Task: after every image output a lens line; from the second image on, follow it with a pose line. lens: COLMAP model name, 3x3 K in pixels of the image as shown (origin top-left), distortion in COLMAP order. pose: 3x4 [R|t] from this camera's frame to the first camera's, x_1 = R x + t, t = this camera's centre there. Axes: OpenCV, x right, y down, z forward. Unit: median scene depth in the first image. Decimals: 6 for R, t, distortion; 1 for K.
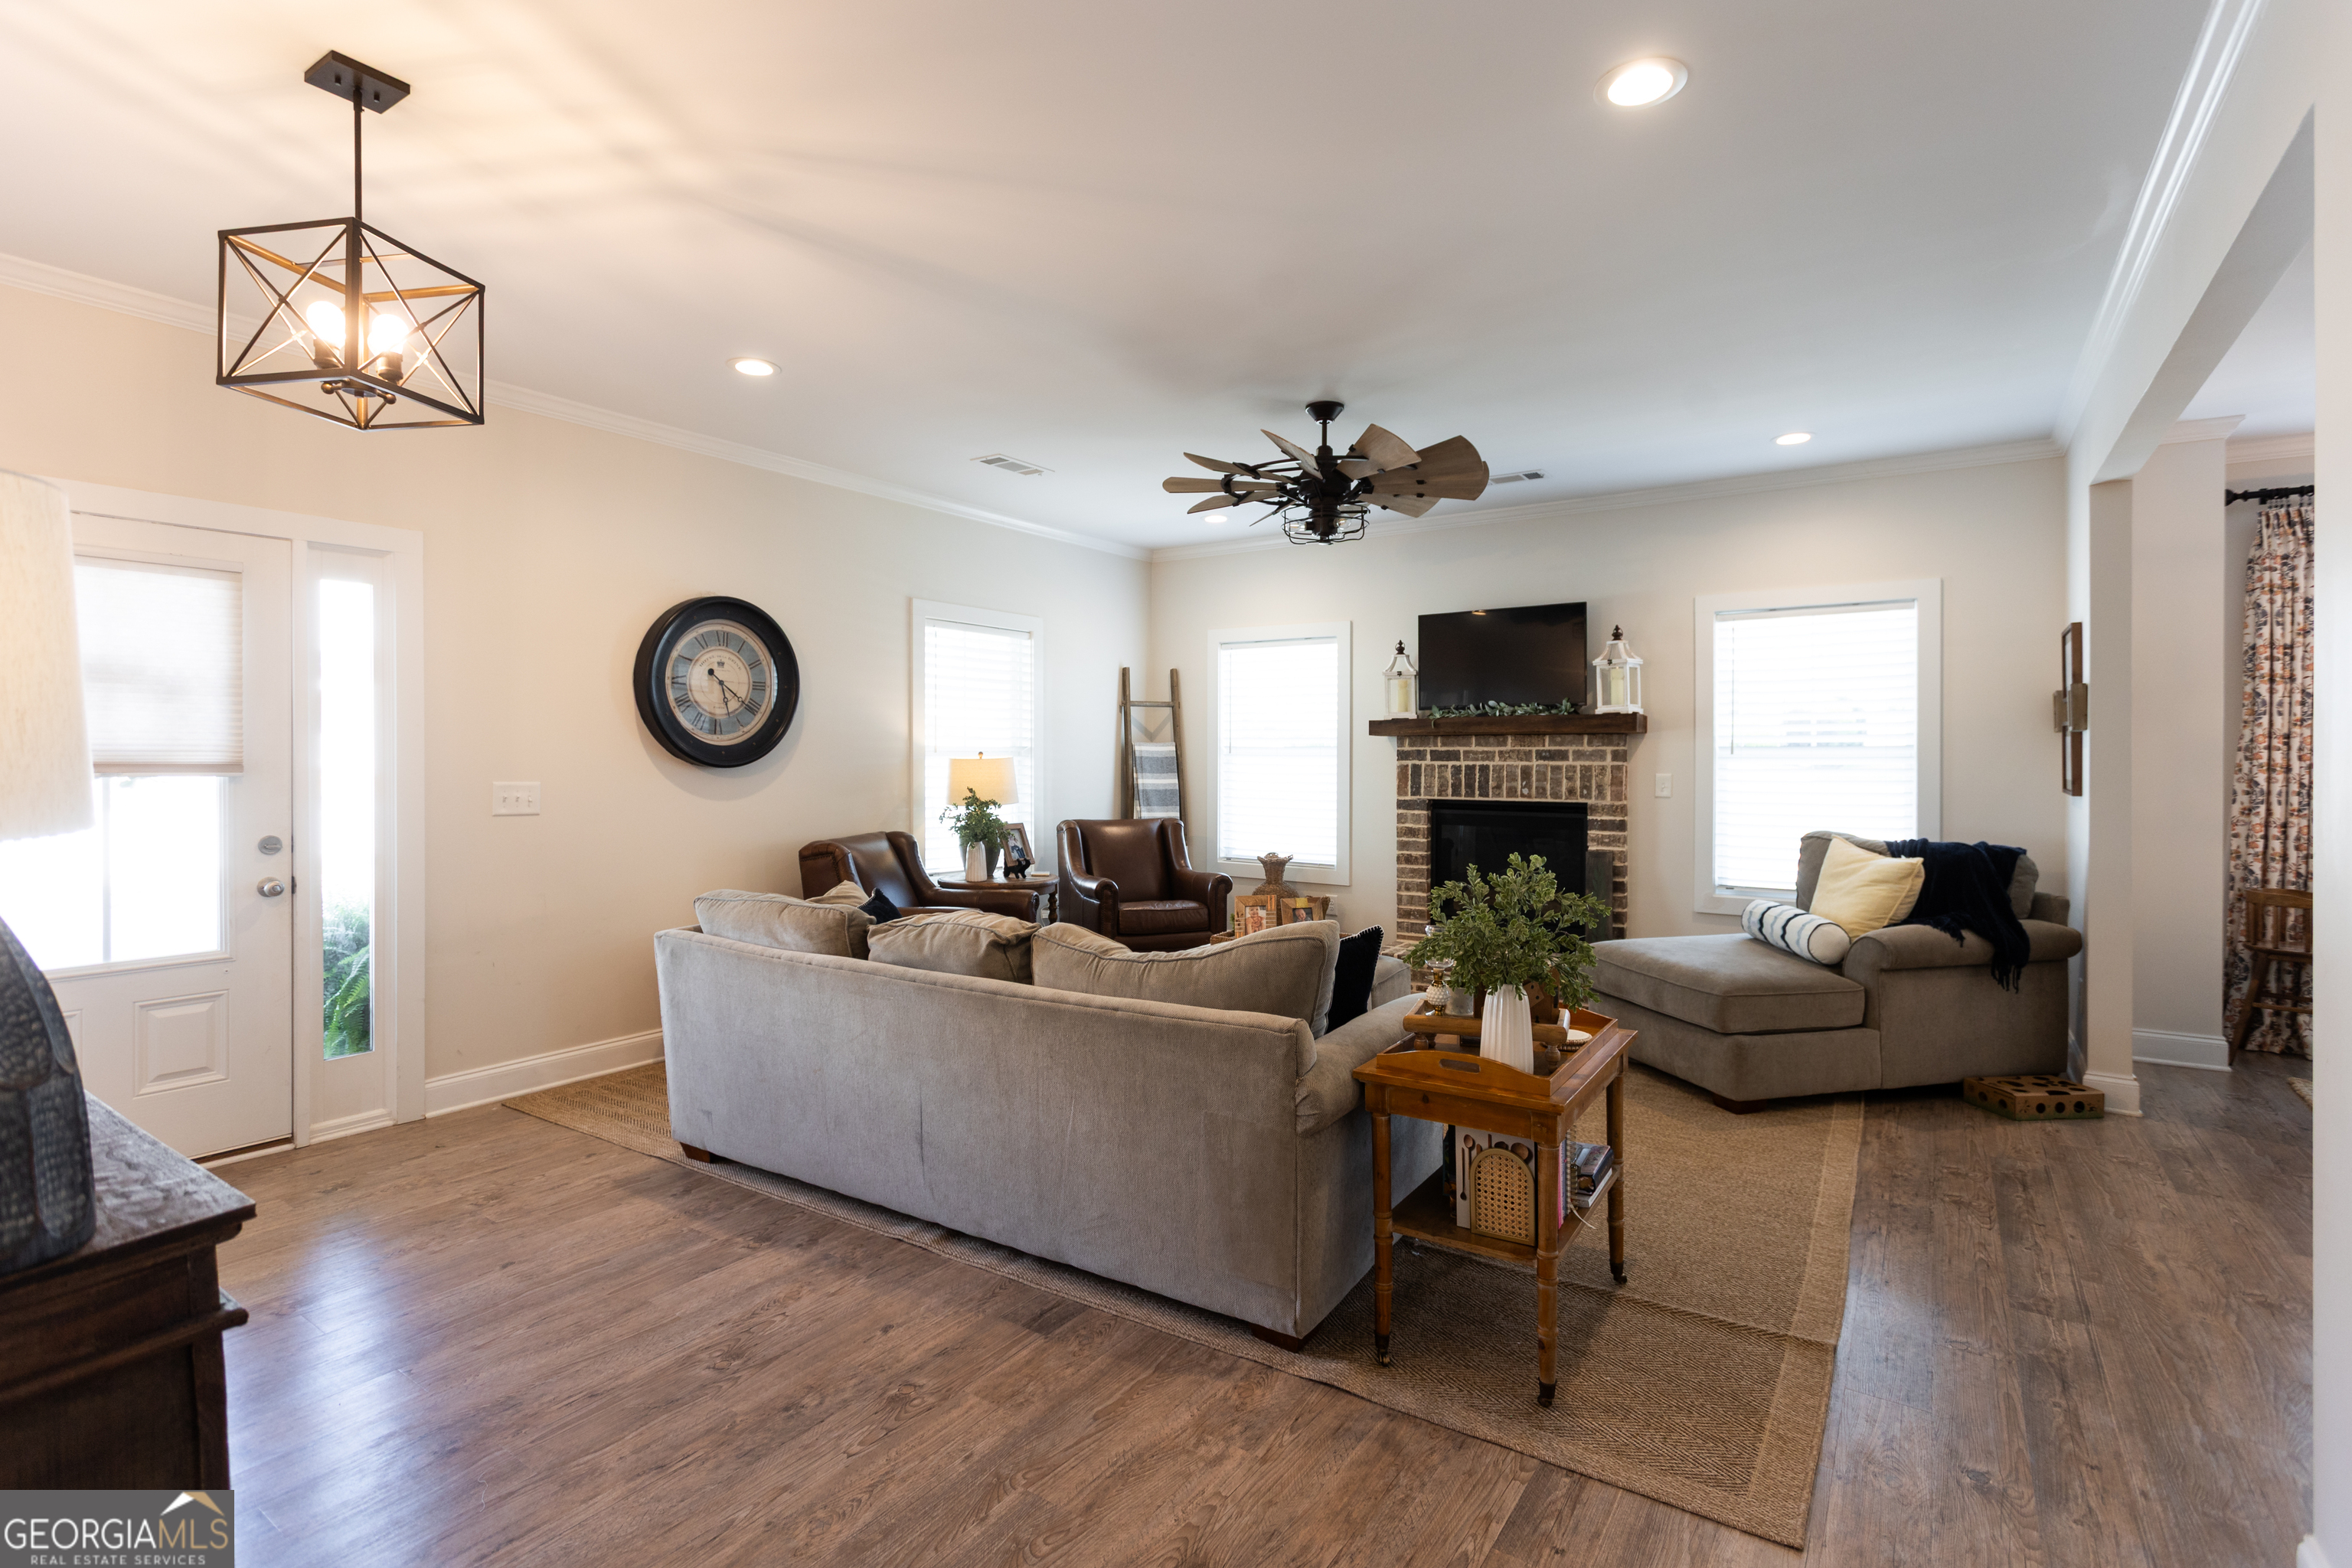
lens RADIAL K [[1124.7, 0, 1170.7], [0, 1124.7, 762.4], [0, 0, 1]] dist [0.006049, 0.000495]
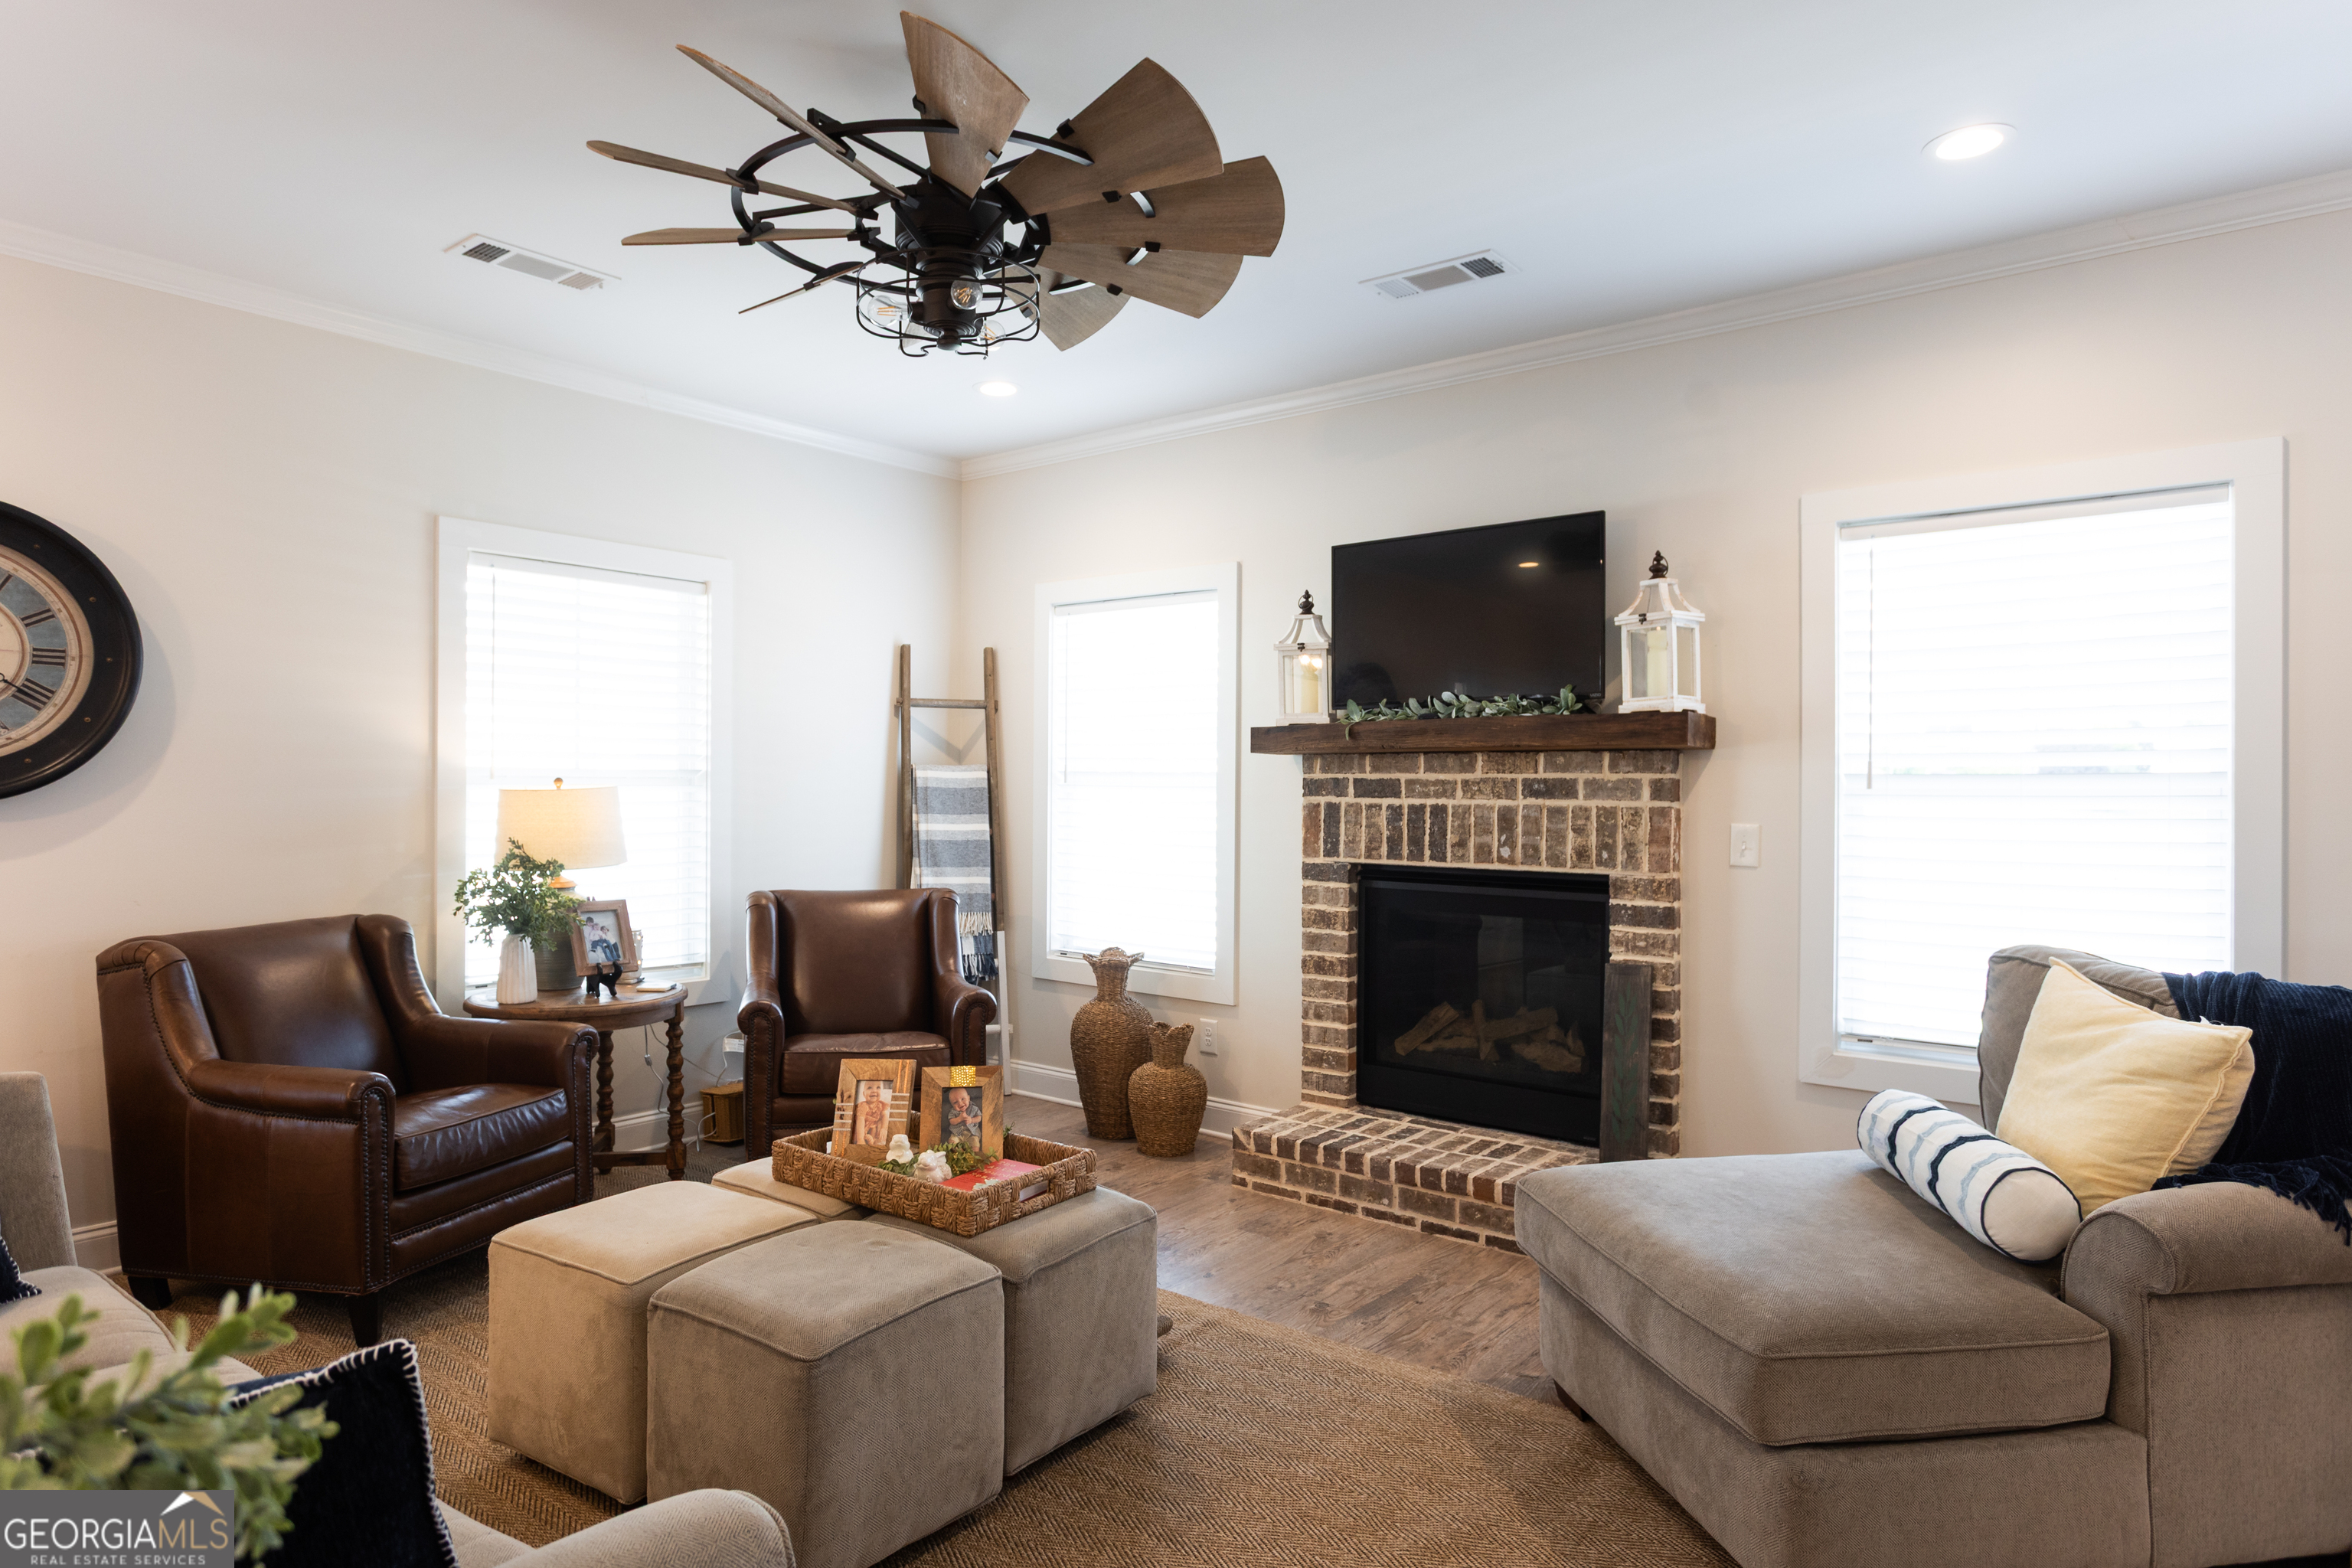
lens RADIAL K [[1362.3, 0, 1176.0], [0, 1362.3, 784.0], [0, 0, 1]] dist [-0.005329, 0.001193]
pose [[0.997362, 0.004940, -0.072426, 0.205607], [-0.005496, 0.999957, -0.007480, -0.002598], [0.072386, 0.007858, 0.997346, 0.316132]]
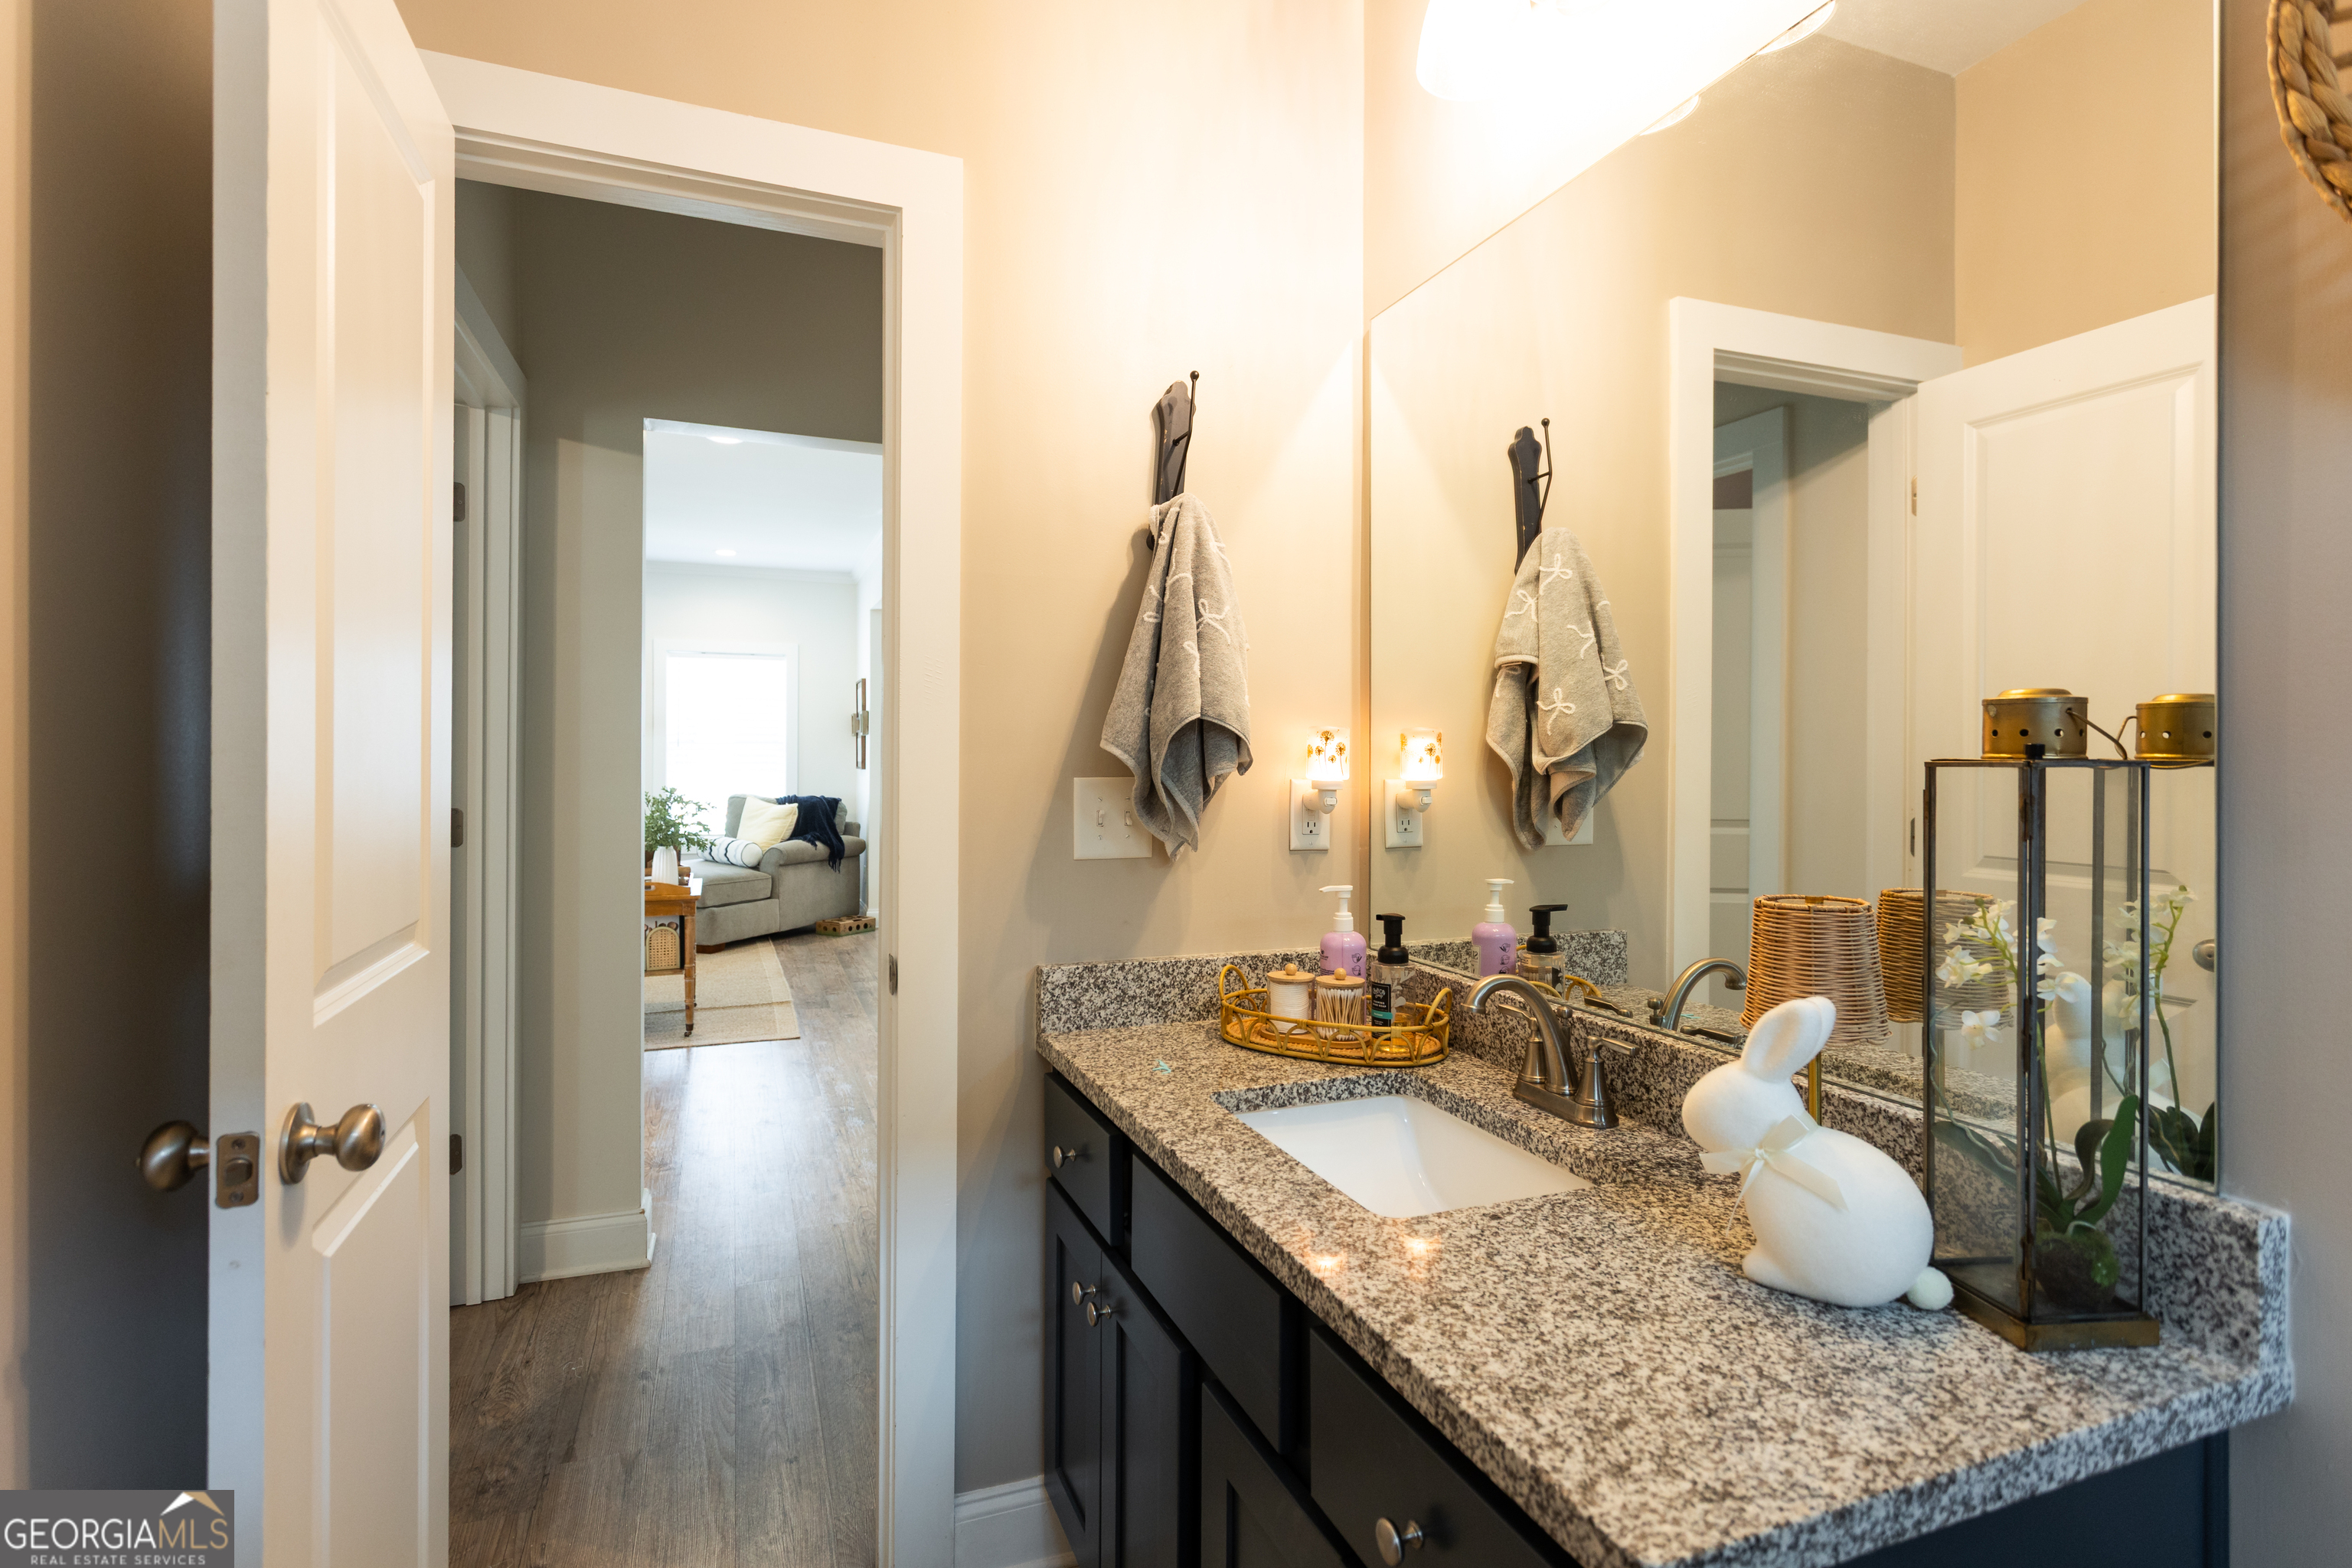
lens RADIAL K [[1124.7, 0, 1170.7], [0, 1124.7, 762.4], [0, 0, 1]] dist [0.006049, 0.000495]
pose [[0.568277, -0.000190, 0.822837, -0.346230], [0.000833, 1.000000, -0.000344, 0.013581], [-0.822837, 0.000881, 0.568277, -0.376502]]
